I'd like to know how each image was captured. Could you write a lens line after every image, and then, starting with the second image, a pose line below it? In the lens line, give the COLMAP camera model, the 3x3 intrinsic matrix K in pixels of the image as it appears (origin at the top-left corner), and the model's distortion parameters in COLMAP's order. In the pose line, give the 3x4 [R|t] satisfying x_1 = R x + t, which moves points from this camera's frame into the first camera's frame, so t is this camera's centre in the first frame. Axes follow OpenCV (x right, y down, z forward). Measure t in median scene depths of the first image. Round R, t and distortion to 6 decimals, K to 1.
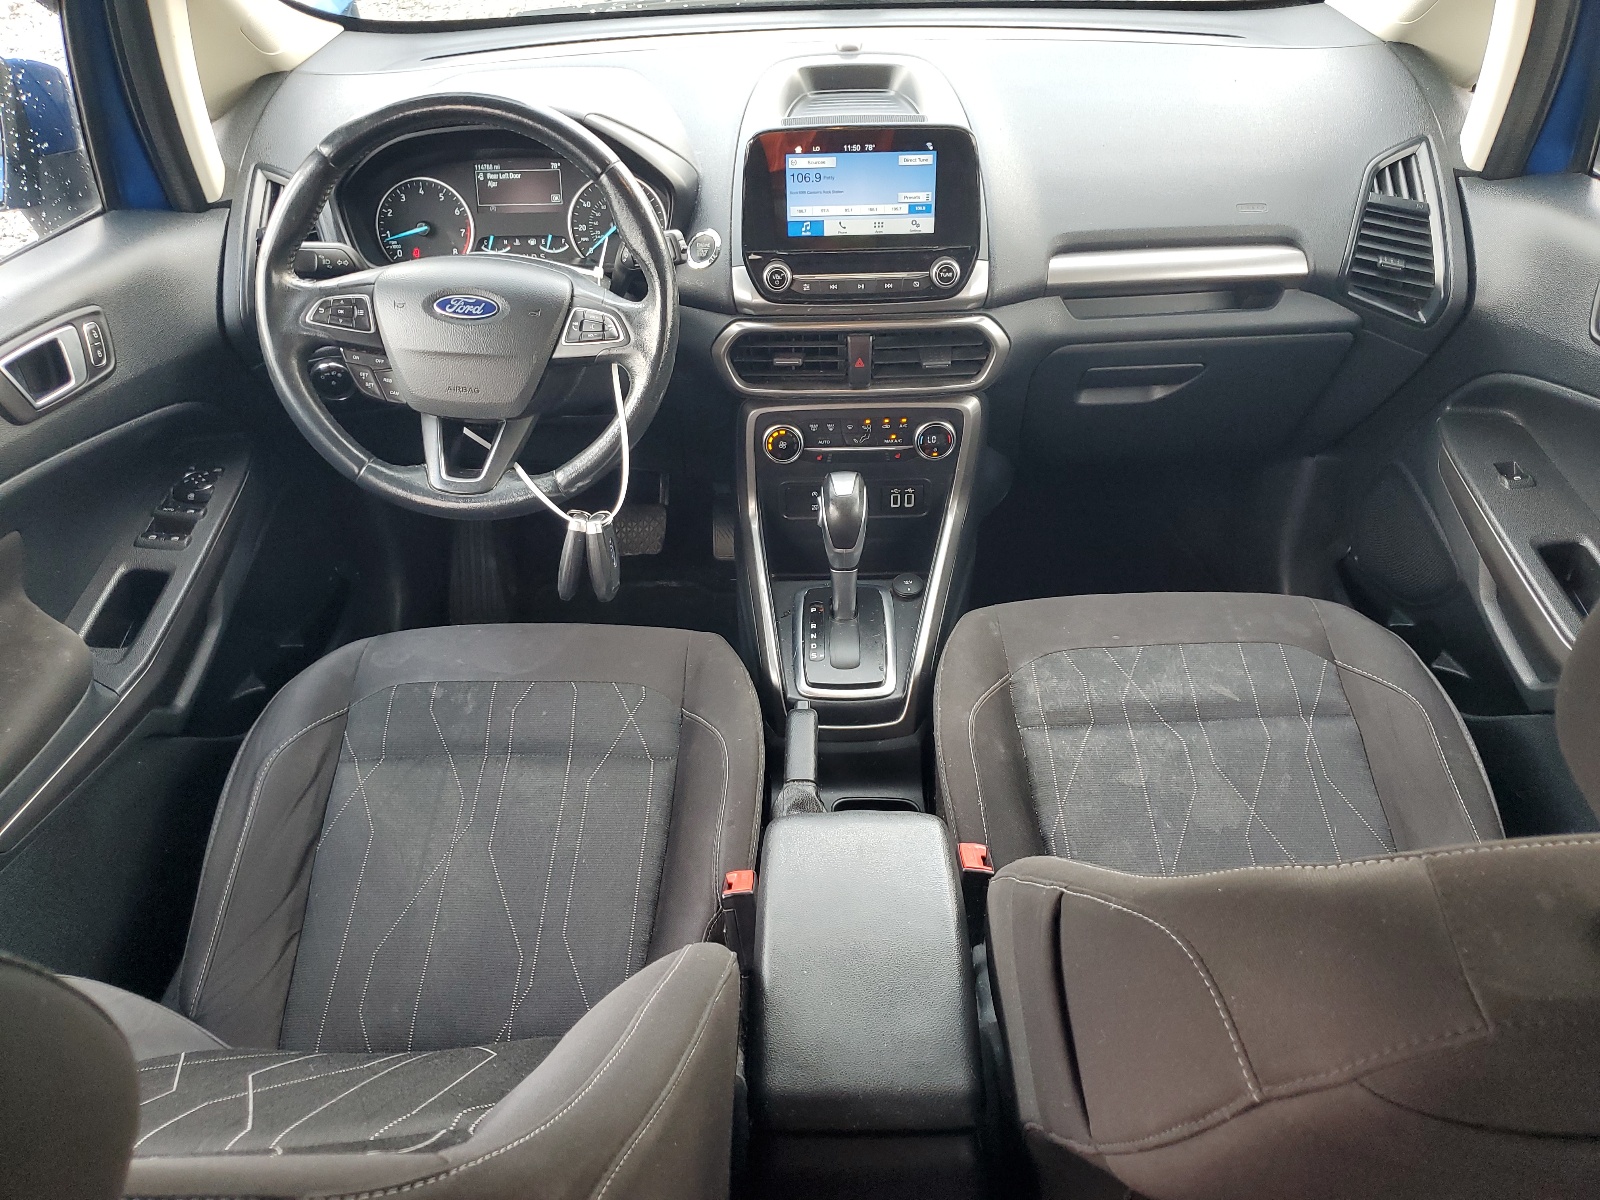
lens RADIAL K [[1219.5, 0, 801.0], [0, 1219.5, 598.7], [0, 0, 1]] dist [-0.008097, -0.002244]
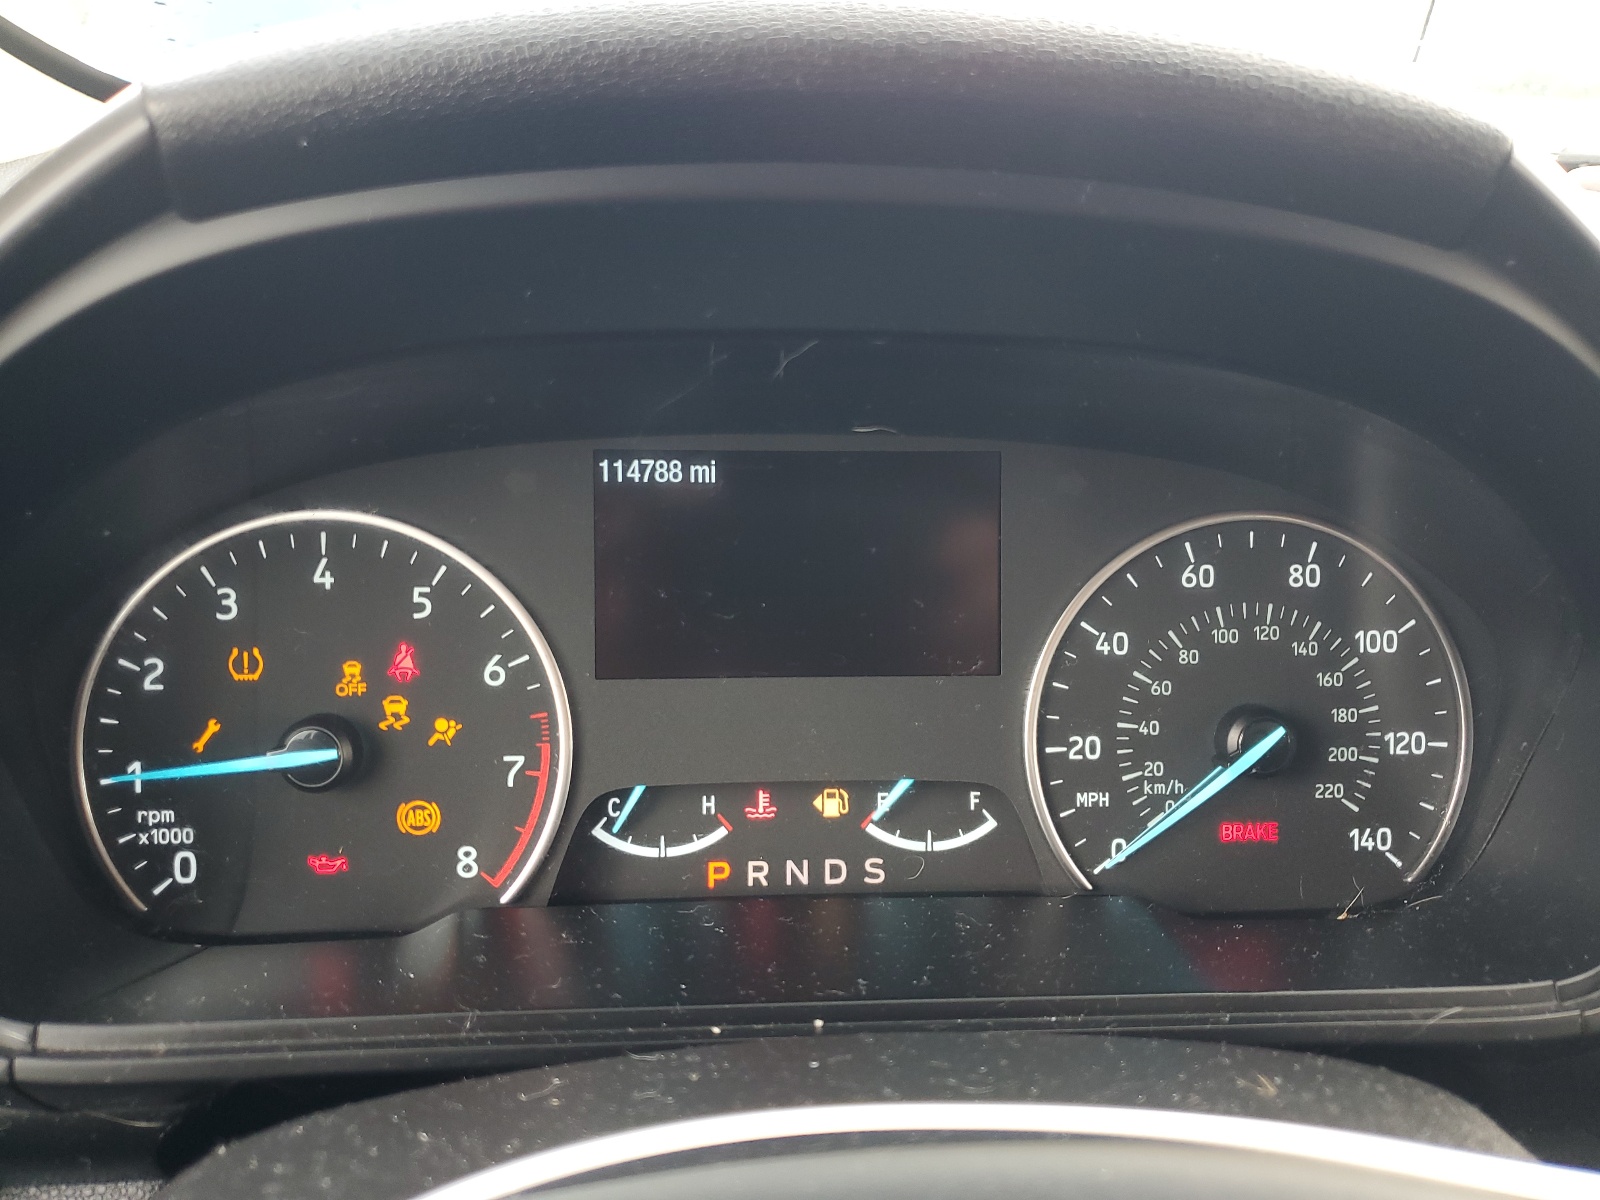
lens RADIAL K [[1219.5, 0, 798.6], [0, 1219.5, 598.7], [0, 0, 1]] dist [-0.008097, -0.002244]
pose [[0.993402, 0.012376, 0.114016, -0.254632], [0.020142, 0.959881, -0.279682, -0.270236], [-0.112903, 0.280133, 0.953299, 0.791638]]
